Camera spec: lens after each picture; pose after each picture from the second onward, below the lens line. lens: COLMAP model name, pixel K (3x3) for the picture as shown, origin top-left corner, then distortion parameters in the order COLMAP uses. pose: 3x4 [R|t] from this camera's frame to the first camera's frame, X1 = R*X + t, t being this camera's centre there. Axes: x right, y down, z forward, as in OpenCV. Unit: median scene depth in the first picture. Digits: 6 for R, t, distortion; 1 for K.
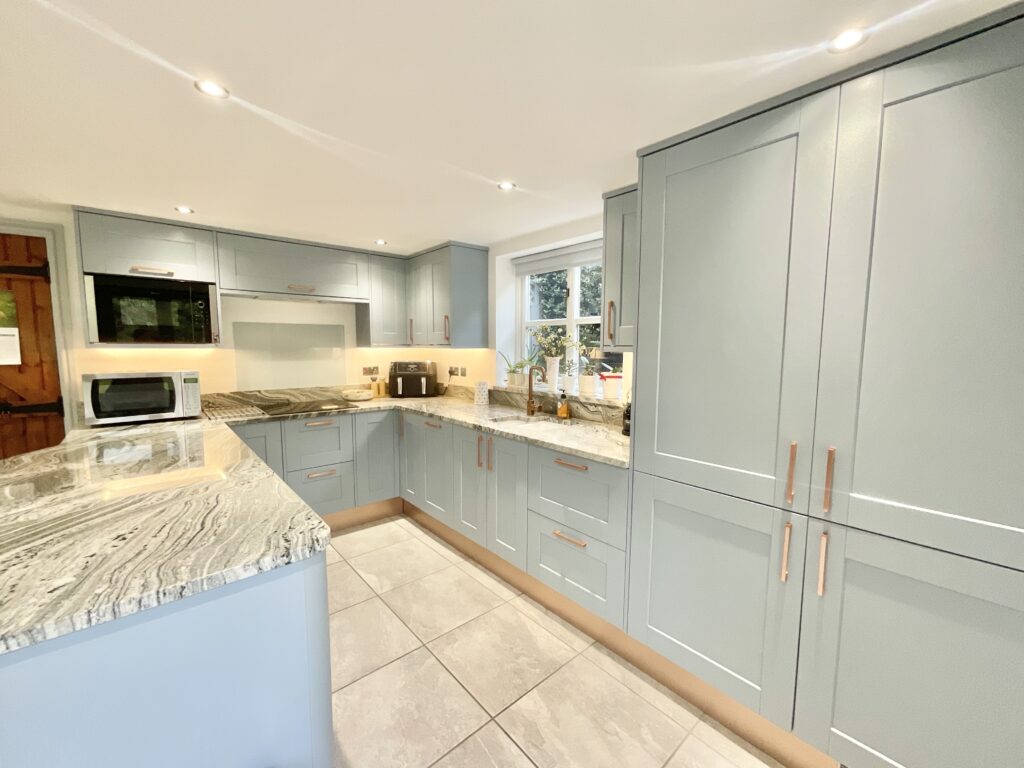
lens RADIAL K [[413.9, 0, 515.2], [0, 413.9, 384.9], [0, 0, 1]] dist [-0.001789, -0.001352]
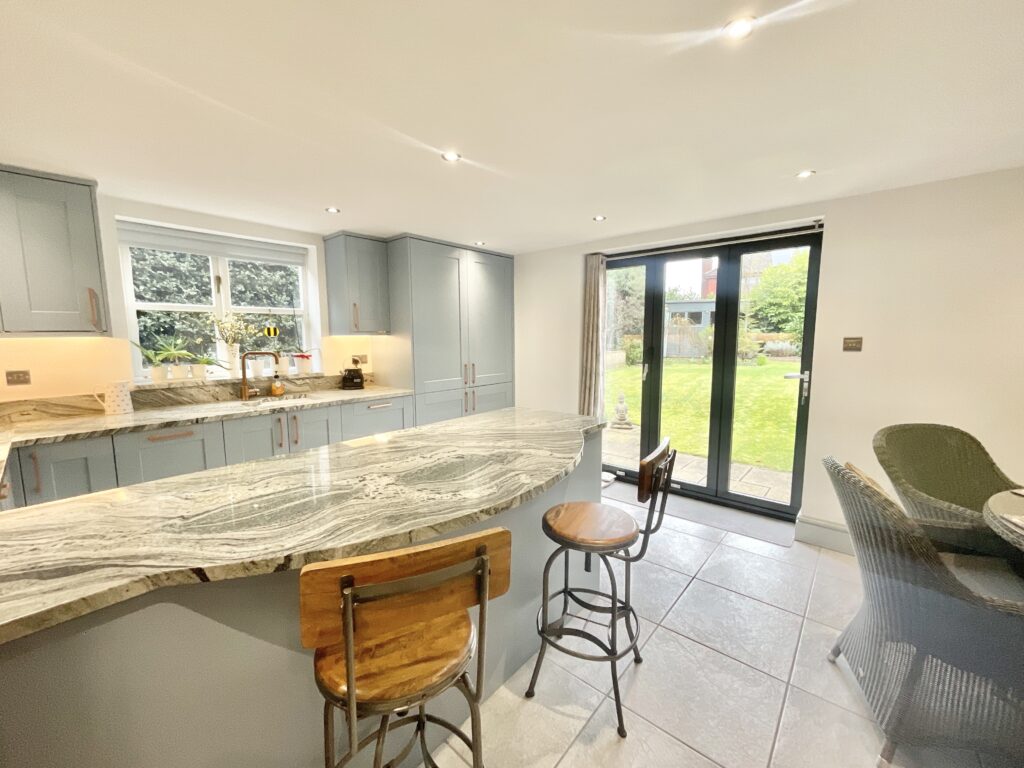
lens RADIAL K [[413.9, 0, 515.9], [0, 413.9, 382.8], [0, 0, 1]] dist [-0.001789, -0.001352]
pose [[-0.118488, -0.124982, 0.985059, -2.739974], [0.096970, 0.985849, 0.136746, -0.121628], [-0.988209, 0.111724, -0.104691, 1.137400]]
